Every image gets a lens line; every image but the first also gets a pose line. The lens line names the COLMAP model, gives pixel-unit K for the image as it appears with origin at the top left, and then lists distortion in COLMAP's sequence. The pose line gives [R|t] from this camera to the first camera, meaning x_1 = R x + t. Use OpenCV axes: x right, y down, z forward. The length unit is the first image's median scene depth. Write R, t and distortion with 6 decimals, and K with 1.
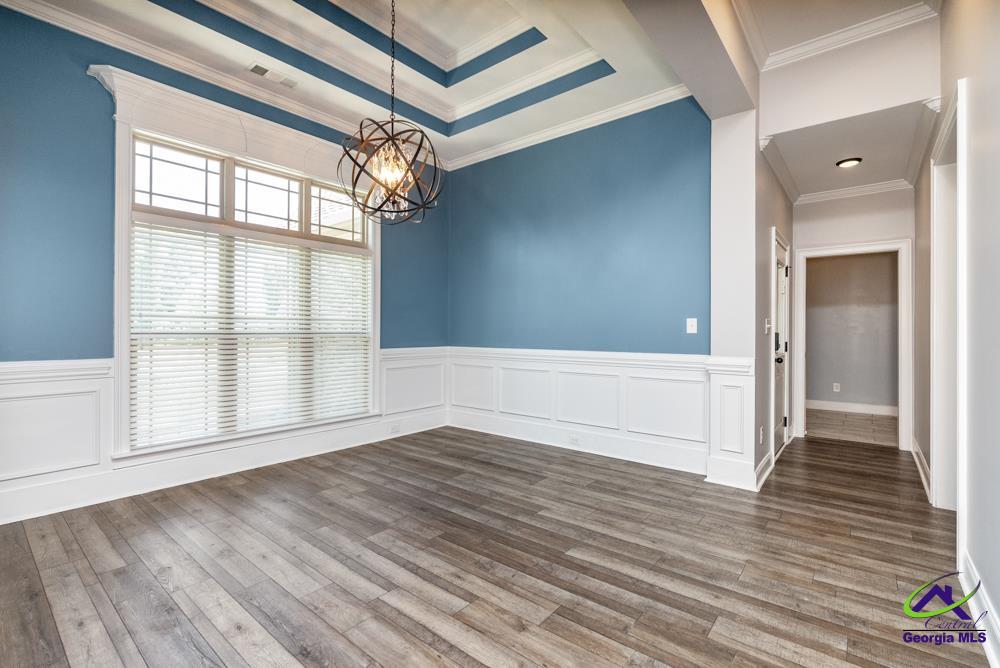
lens RADIAL K [[456.6, 0, 504.1], [0, 456.6, 329.1], [0, 0, 1]] dist [-0.012181, 0.003003]
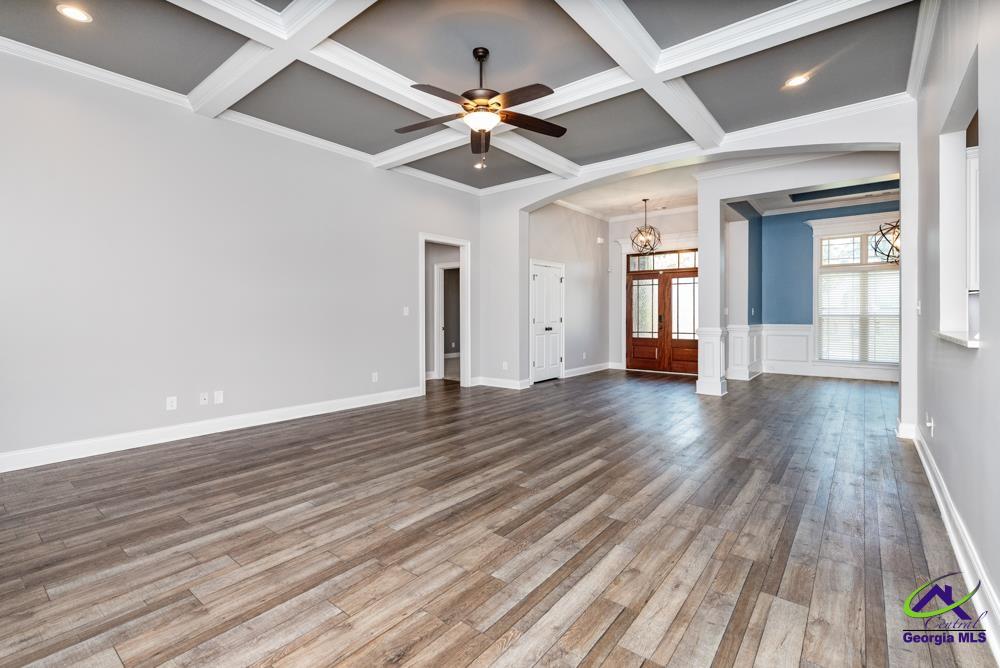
lens RADIAL K [[456.6, 0, 497.5], [0, 456.6, 318.0], [0, 0, 1]] dist [-0.012181, 0.003003]
pose [[0.006042, 0.000685, -0.999982, 1.874847], [0.003278, 0.999994, 0.000705, 0.017834], [0.999976, -0.003282, 0.006039, -0.924524]]
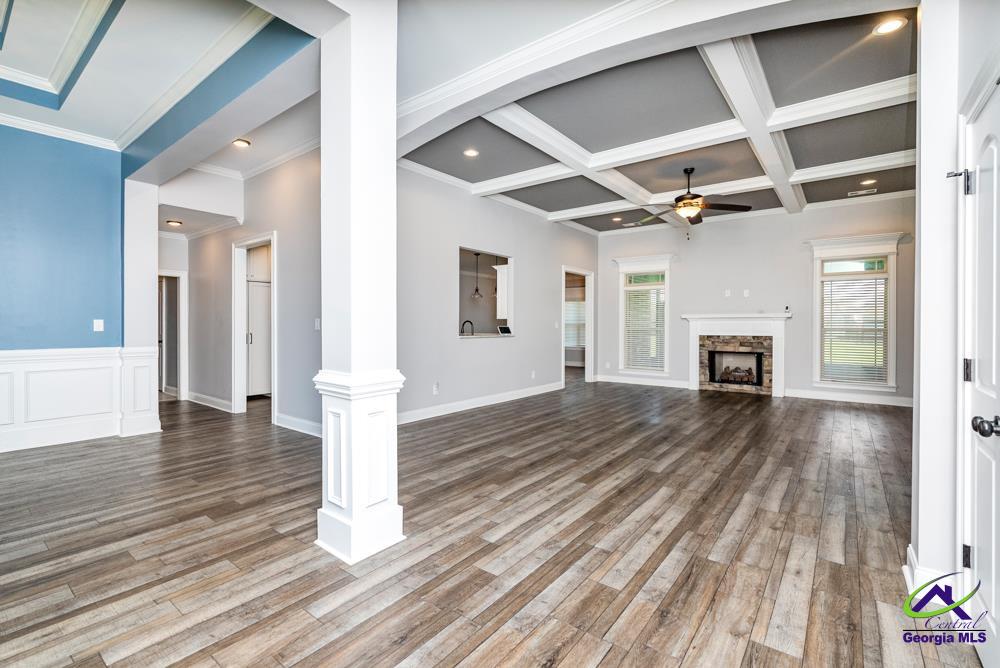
lens RADIAL K [[456.6, 0, 497.4], [0, 456.6, 327.3], [0, 0, 1]] dist [-0.012181, 0.003003]
pose [[-0.024118, -0.008114, 0.999676, -1.082993], [-0.002697, 0.999964, 0.008051, -0.018496], [-0.999705, -0.002502, -0.024139, -0.128926]]
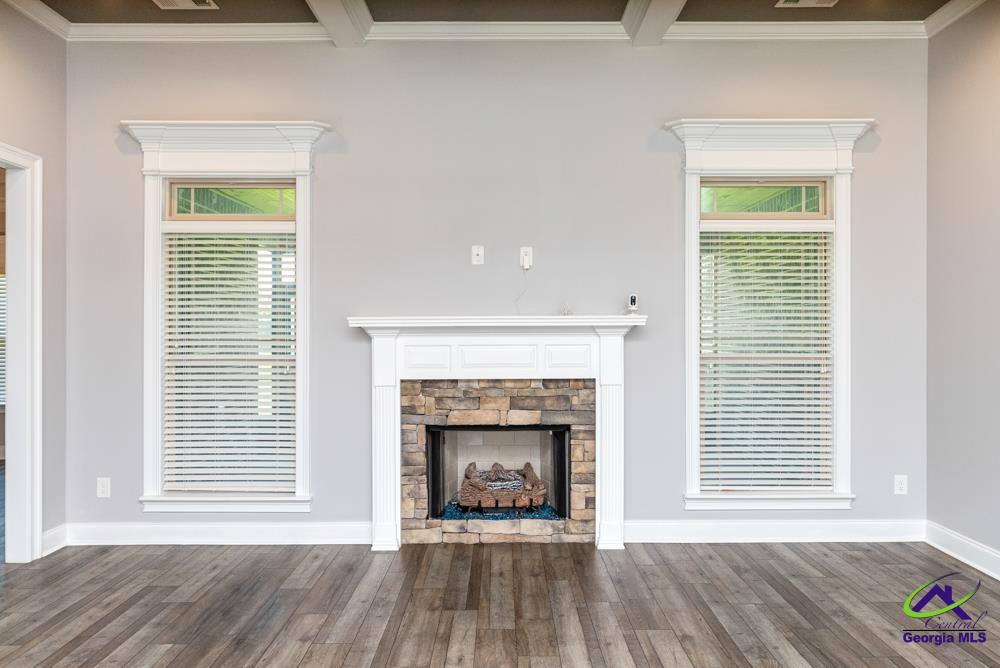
lens RADIAL K [[690.5, 0, 508.8], [0, 690.5, 340.7], [0, 0, 1]] dist [0.007224, 0.004054]
pose [[-0.632864, -0.000415, 0.774263, 0.424823], [-0.000303, 1.000000, 0.000288, -0.028785], [-0.774263, -0.000052, -0.632864, -0.705977]]
